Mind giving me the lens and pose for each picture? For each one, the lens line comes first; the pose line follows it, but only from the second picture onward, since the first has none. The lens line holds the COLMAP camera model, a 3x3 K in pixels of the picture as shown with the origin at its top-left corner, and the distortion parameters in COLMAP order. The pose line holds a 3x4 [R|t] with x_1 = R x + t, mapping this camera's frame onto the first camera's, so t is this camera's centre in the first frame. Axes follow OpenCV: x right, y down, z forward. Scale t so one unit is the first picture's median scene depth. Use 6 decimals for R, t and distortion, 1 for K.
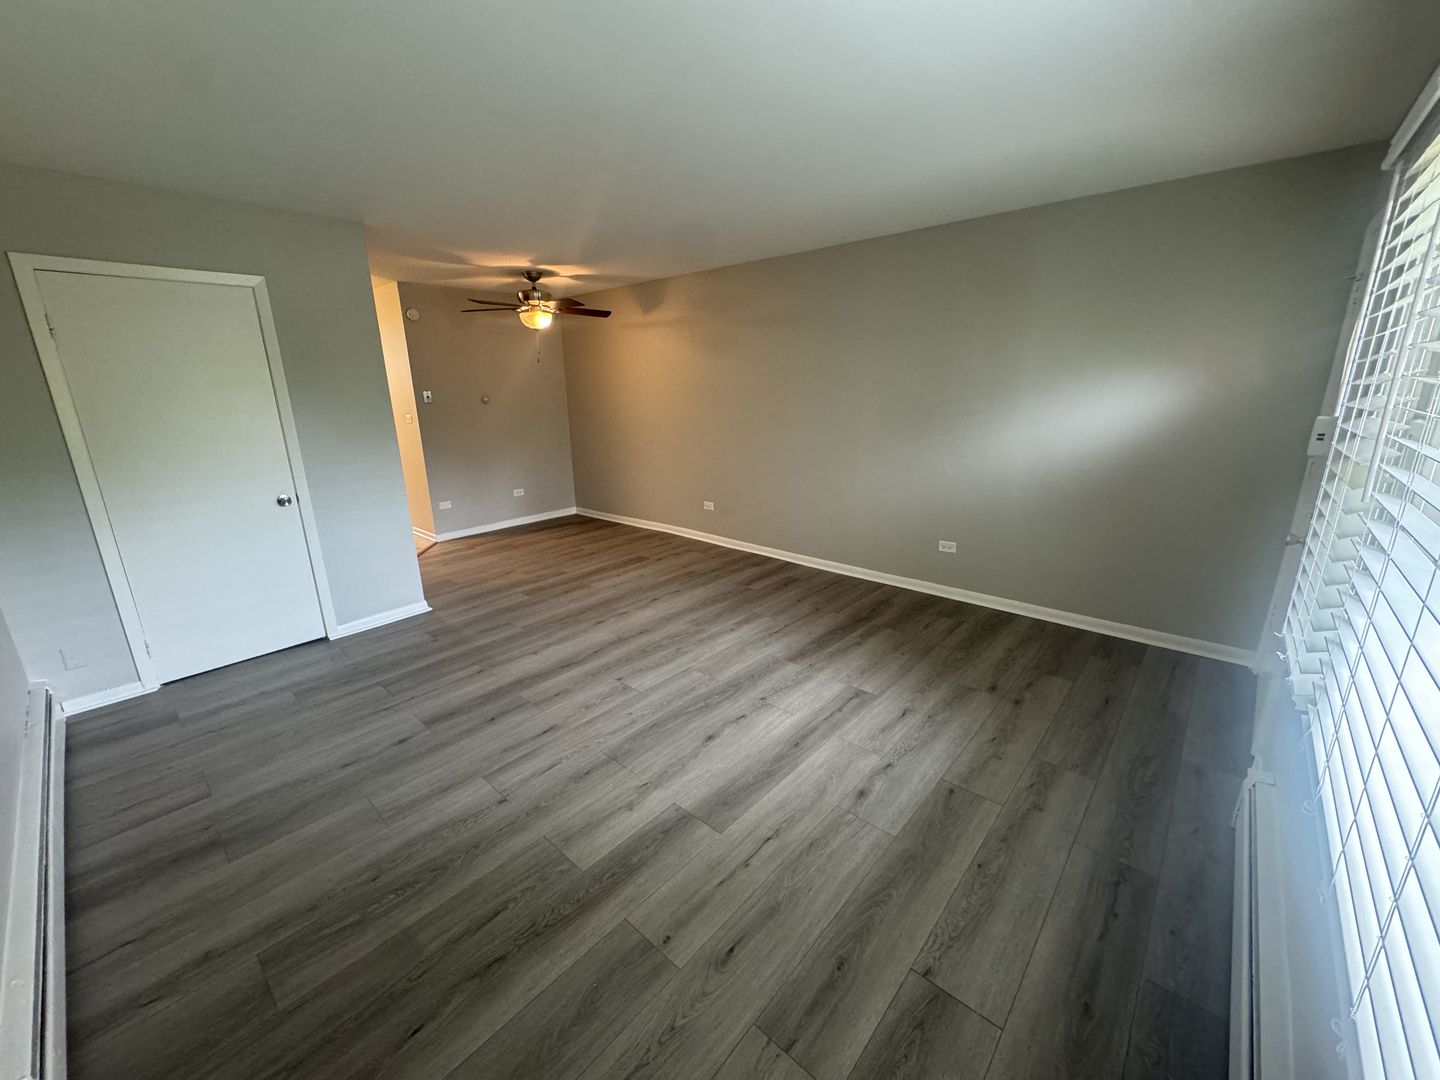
lens RADIAL K [[573.1, 0, 721.5], [0, 573.1, 536.7], [0, 0, 1]] dist [-0.001653, 0.000140]
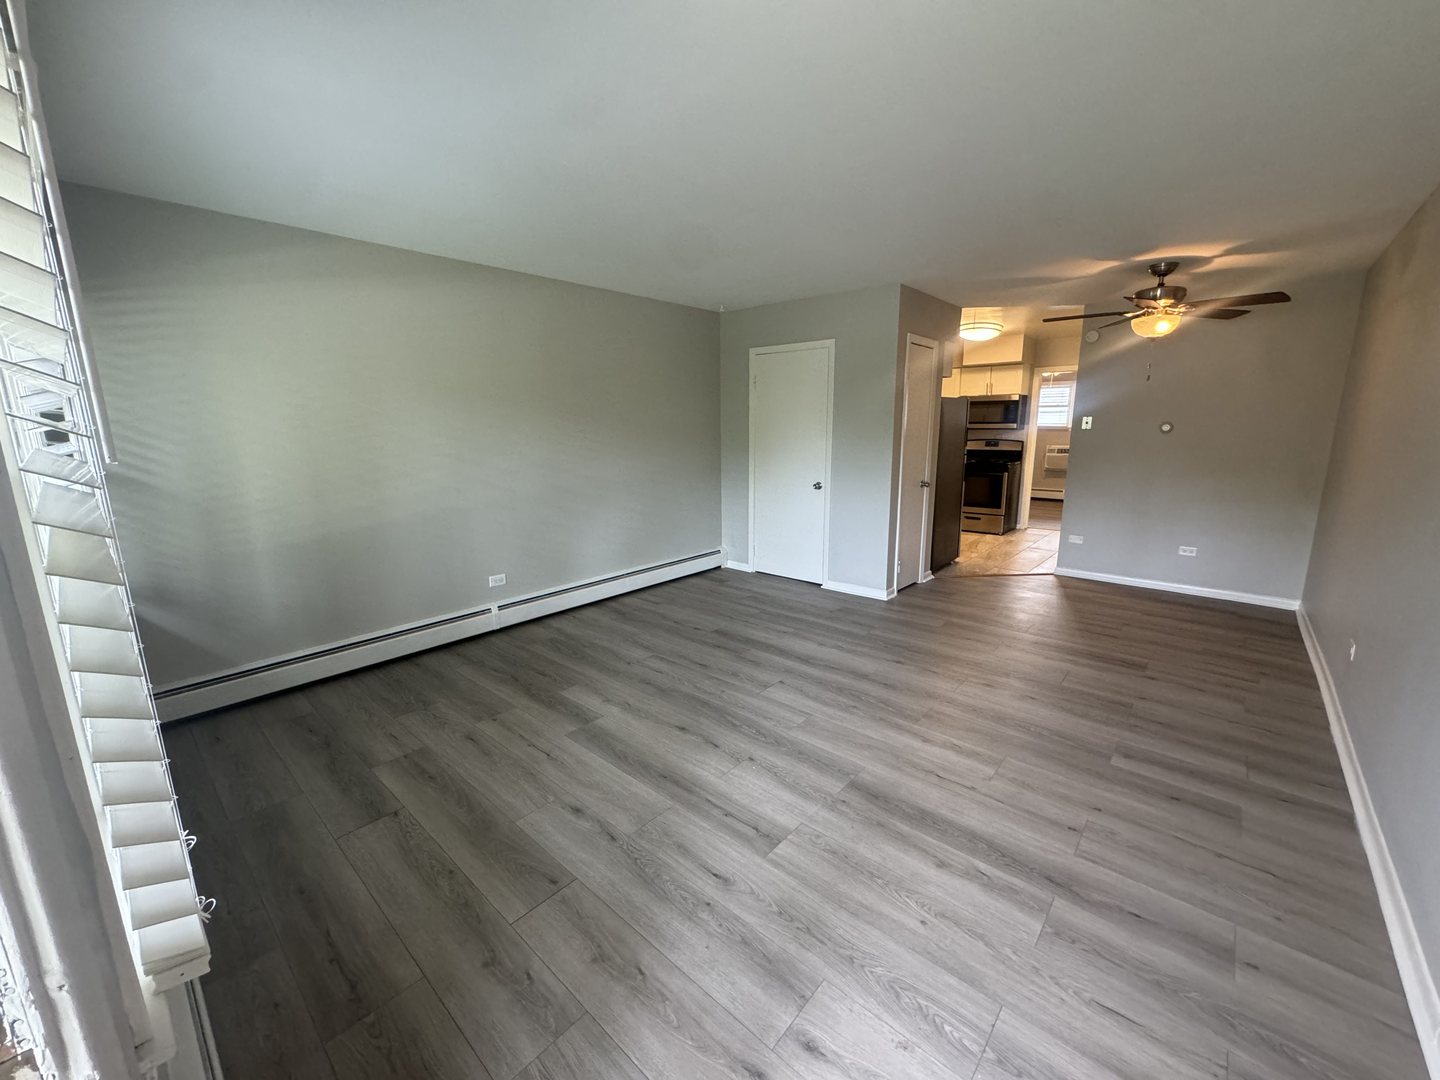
lens RADIAL K [[573.1, 0, 721.5], [0, 573.1, 536.7], [0, 0, 1]] dist [-0.001653, 0.000140]
pose [[0.001871, 0.210984, -0.977488, 0.776510], [-0.256071, 0.944999, 0.203481, -0.187887], [0.966656, 0.249925, 0.055795, 0.739152]]
